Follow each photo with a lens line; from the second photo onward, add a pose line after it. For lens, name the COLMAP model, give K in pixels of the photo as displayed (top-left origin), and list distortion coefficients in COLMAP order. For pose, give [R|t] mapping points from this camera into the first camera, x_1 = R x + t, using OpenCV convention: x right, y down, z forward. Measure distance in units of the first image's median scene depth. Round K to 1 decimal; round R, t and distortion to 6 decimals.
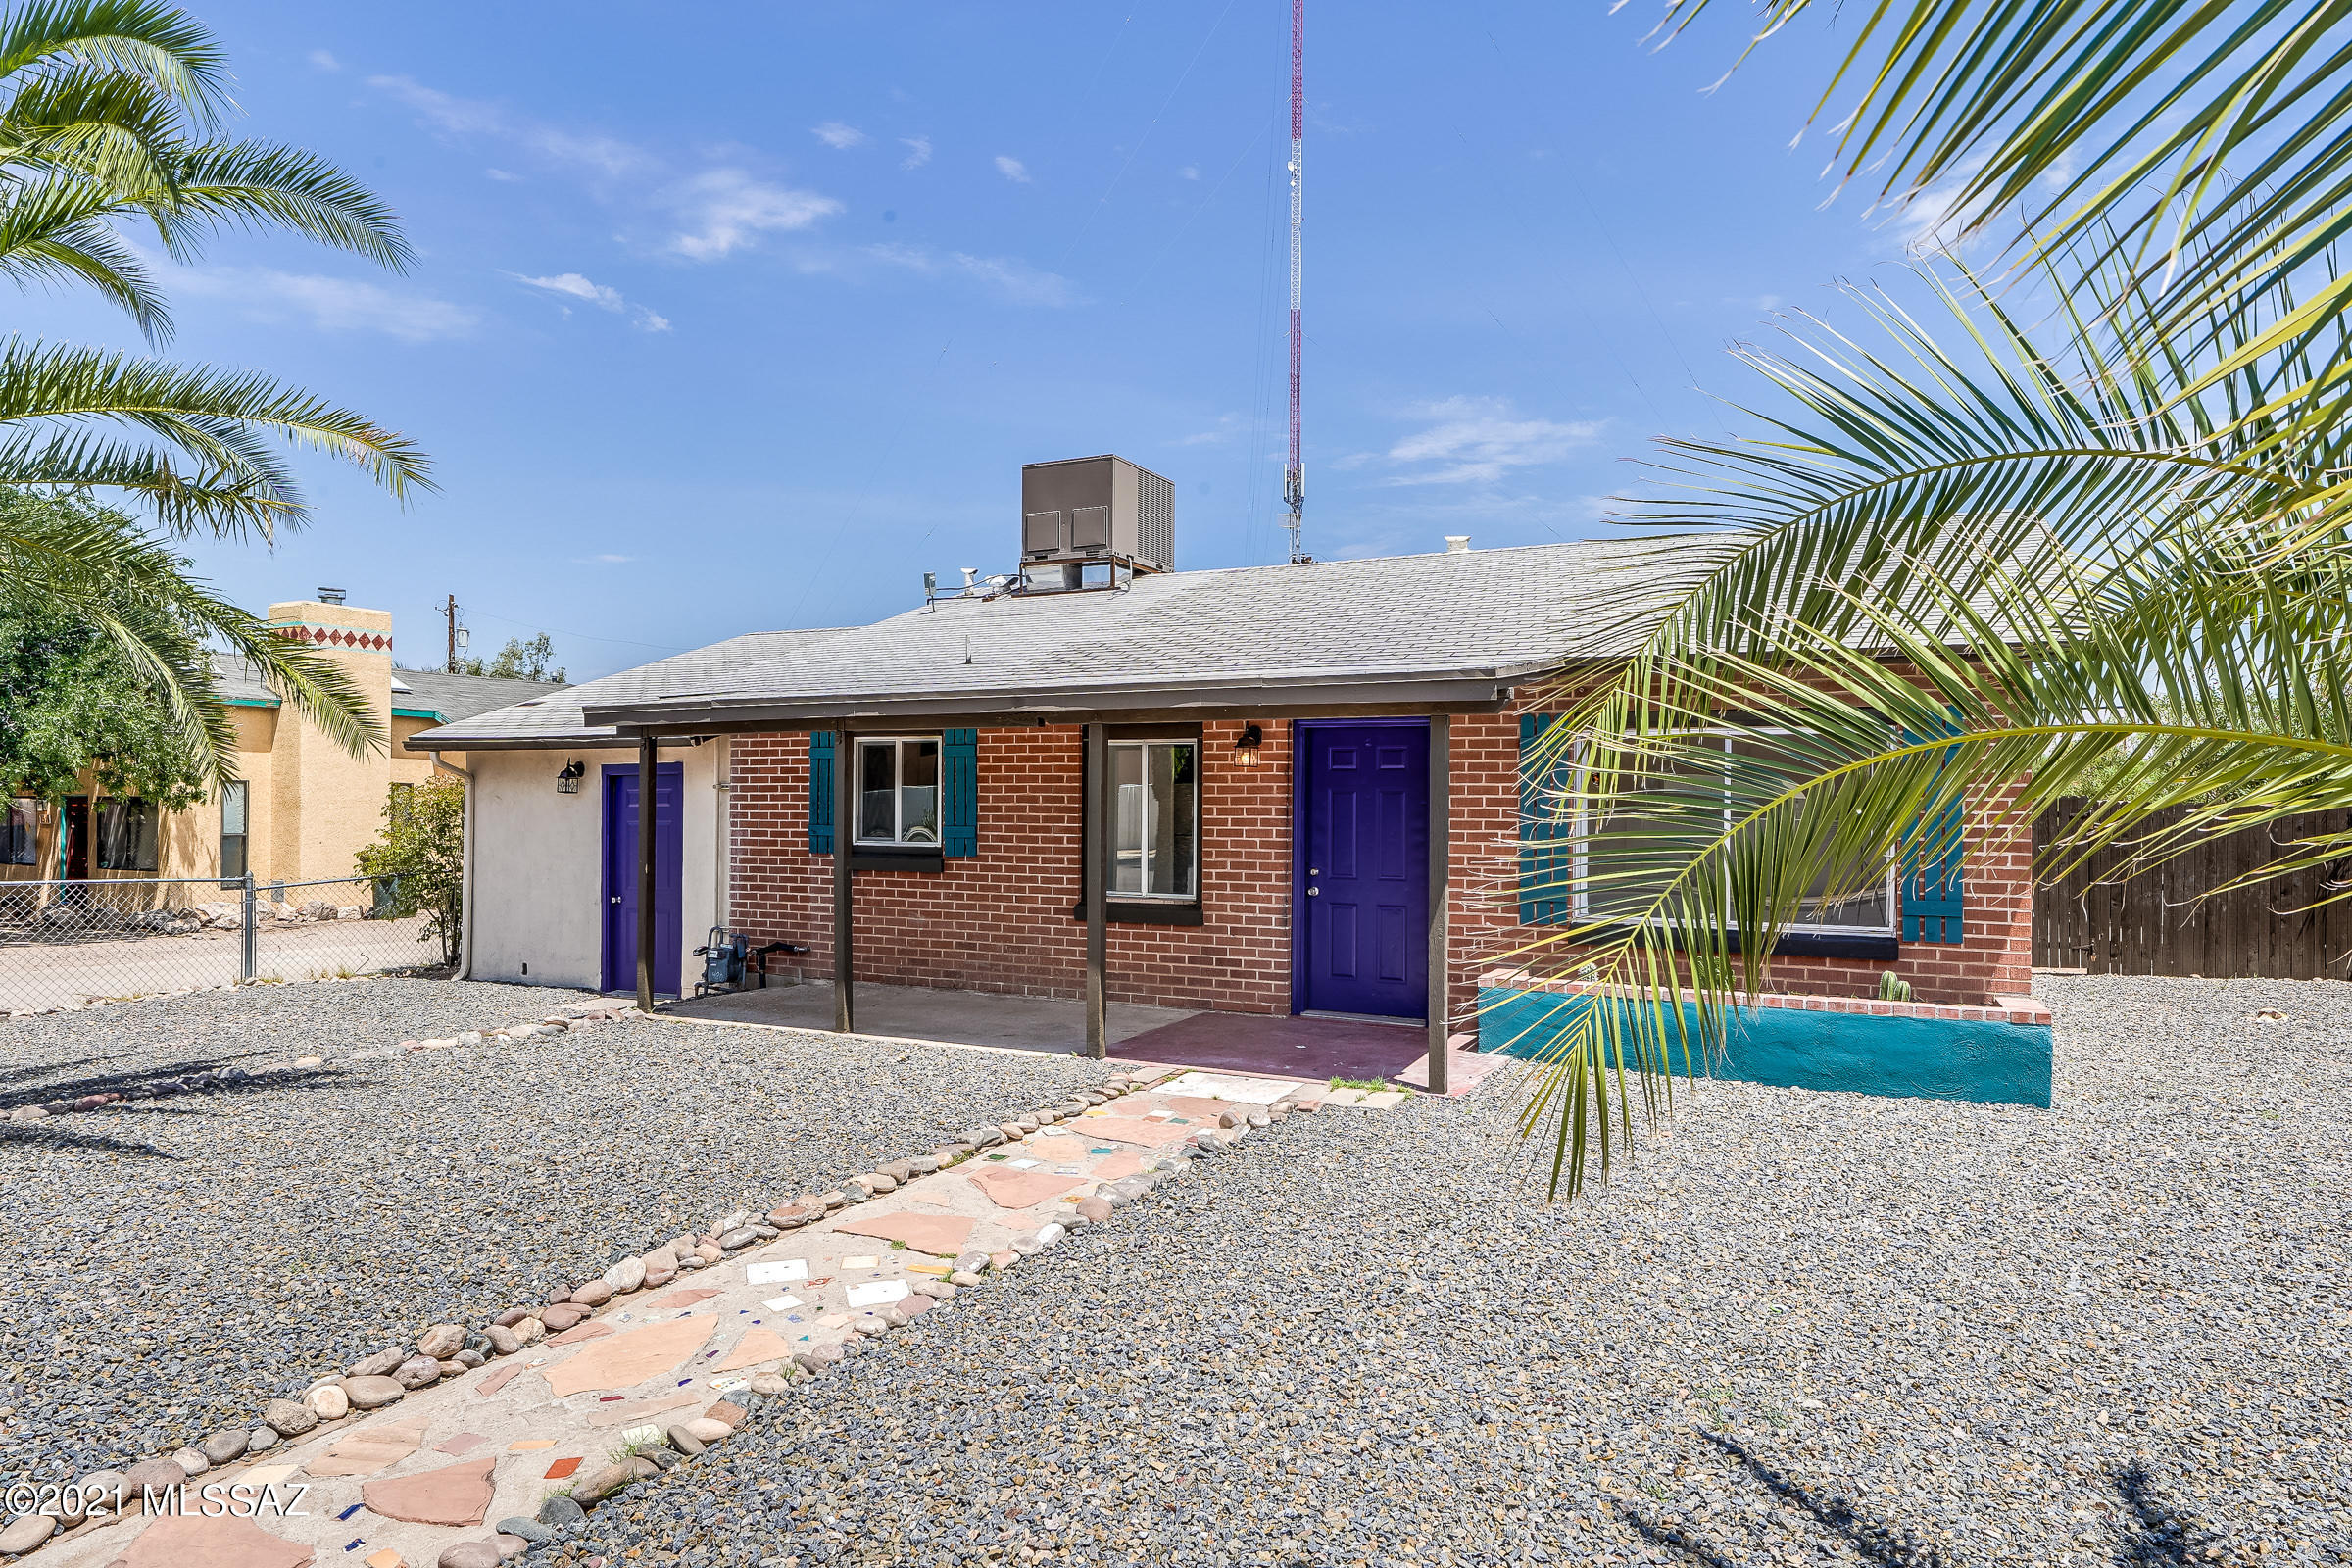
lens RADIAL K [[1082.8, 0, 1170.5], [0, 1082.8, 792.7], [0, 0, 1]] dist [0.001690, -0.000036]
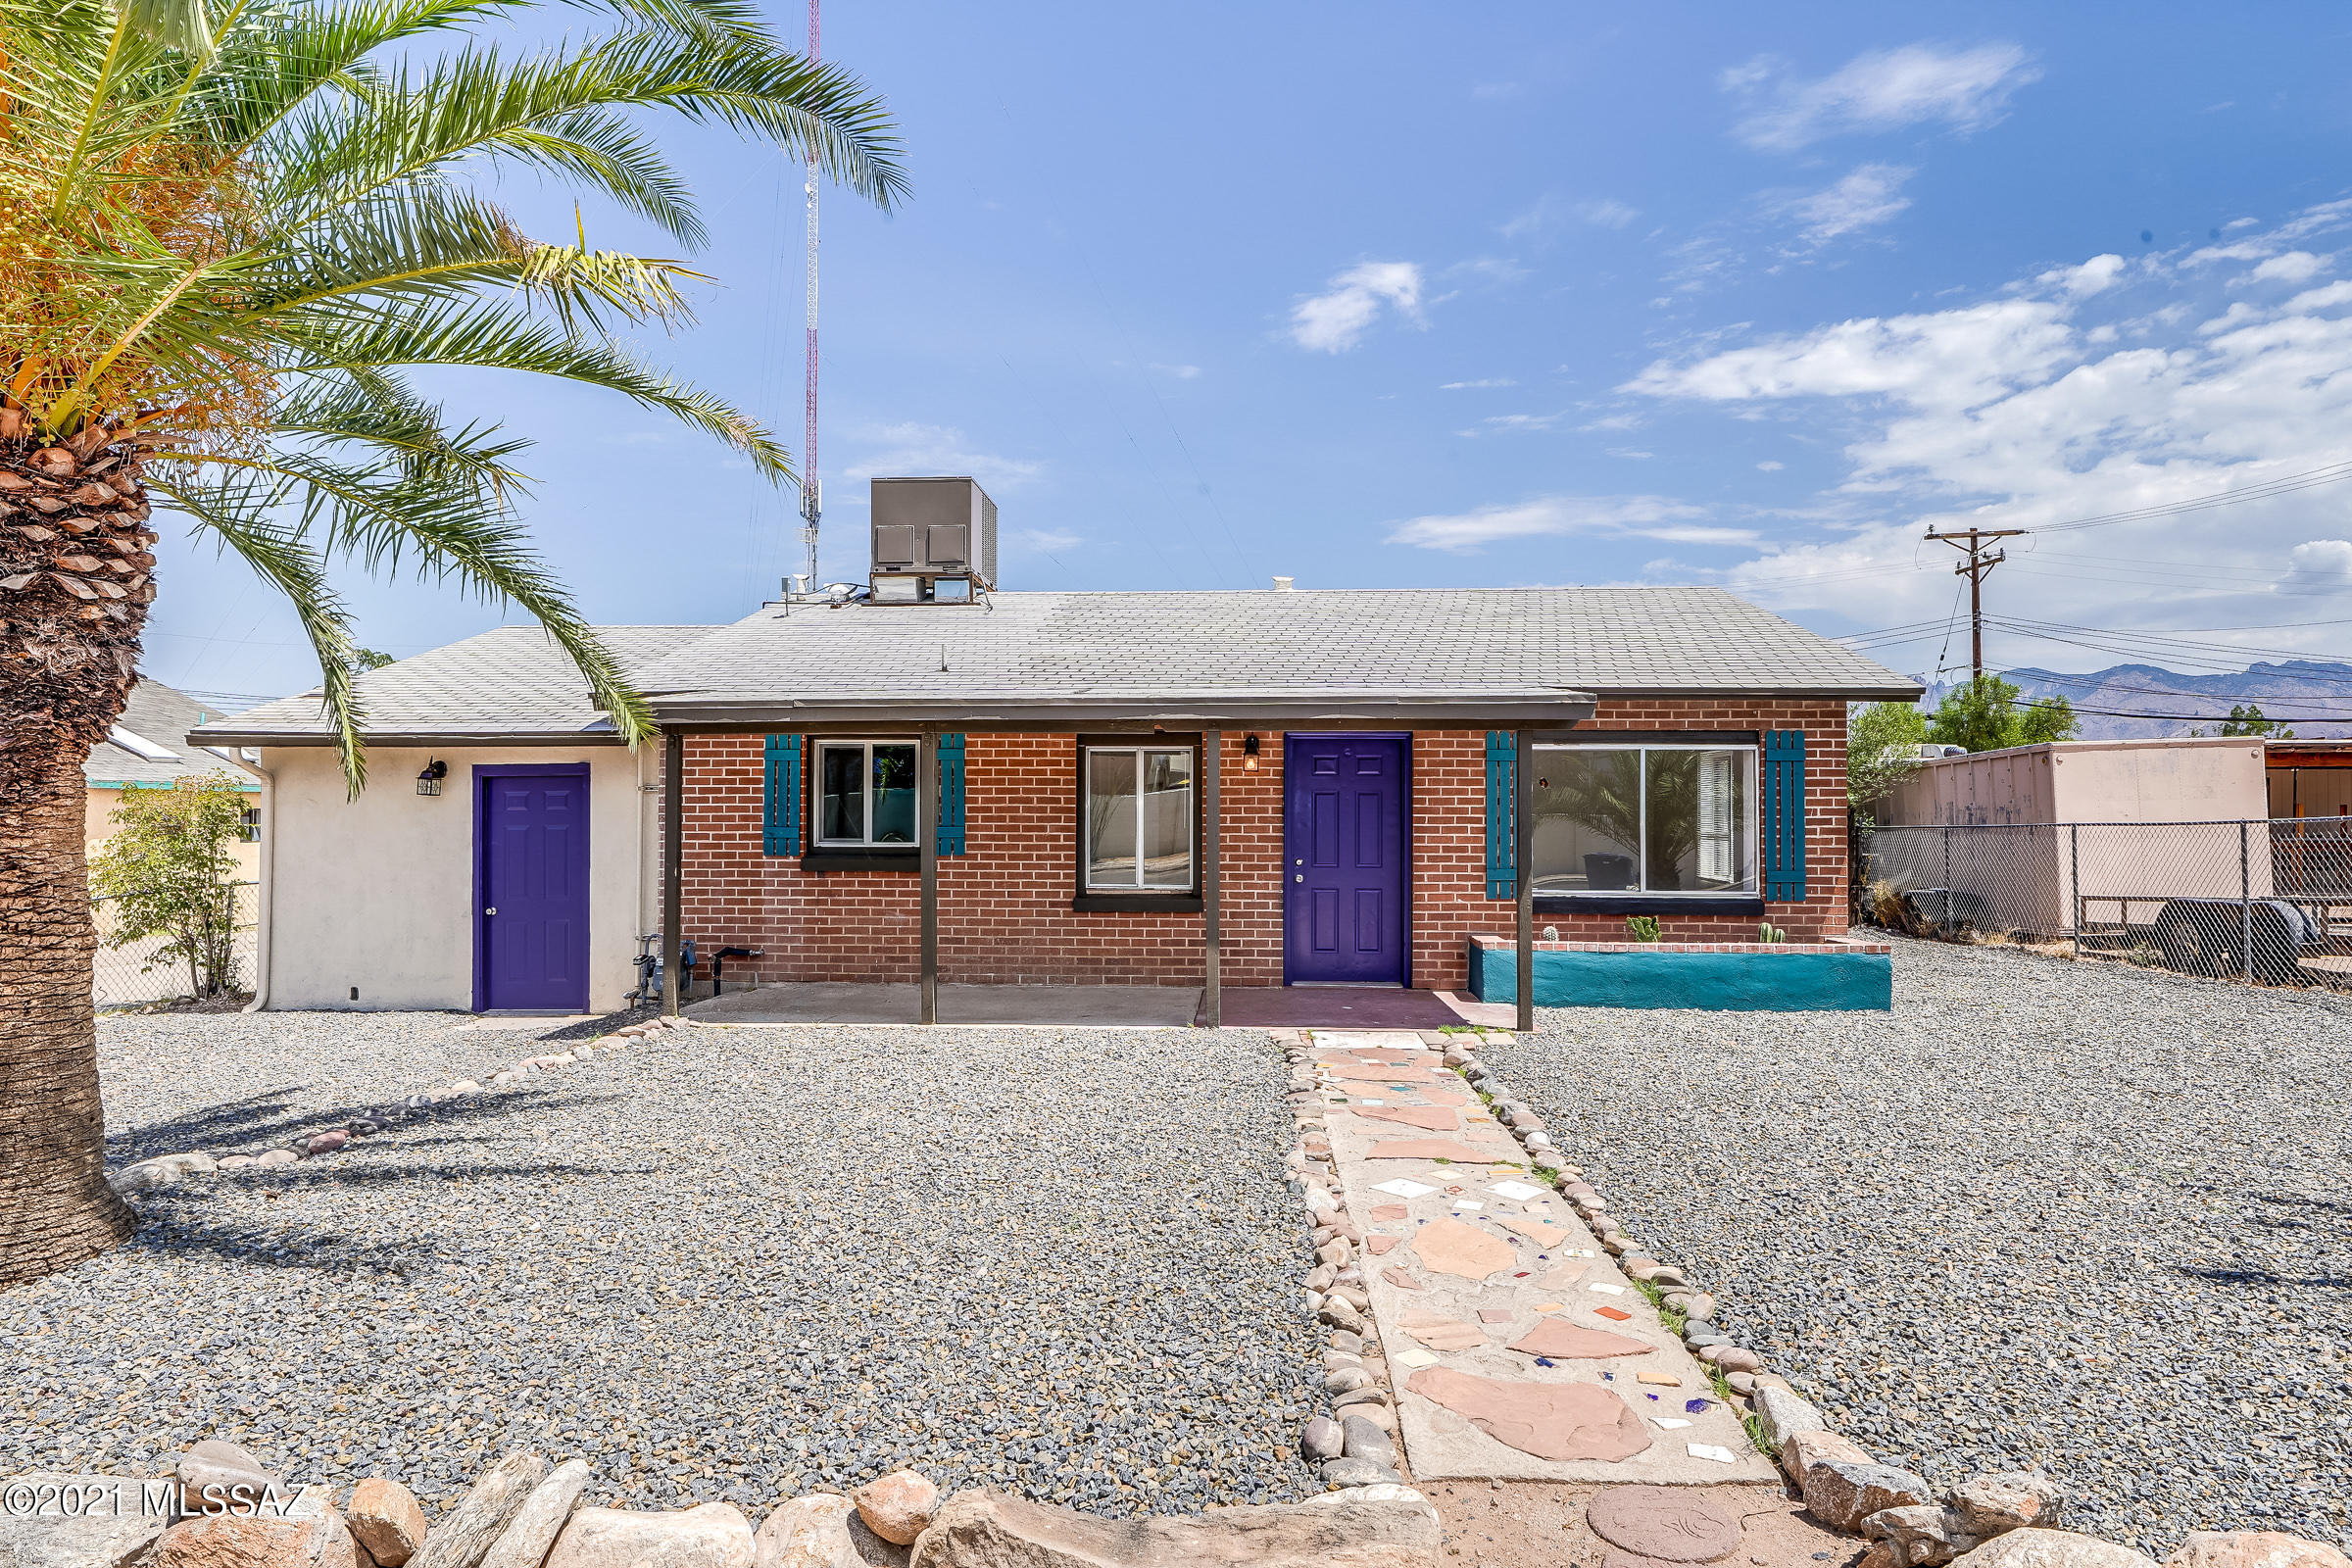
lens RADIAL K [[1005.7, 0, 1175.8], [0, 1005.7, 790.4], [0, 0, 1]] dist [-0.000342, 0.000070]
pose [[0.951577, 0.002363, 0.307402, -0.294032], [0.000400, 0.999960, -0.008924, 0.005095], [-0.307410, 0.008615, 0.951538, 0.008002]]
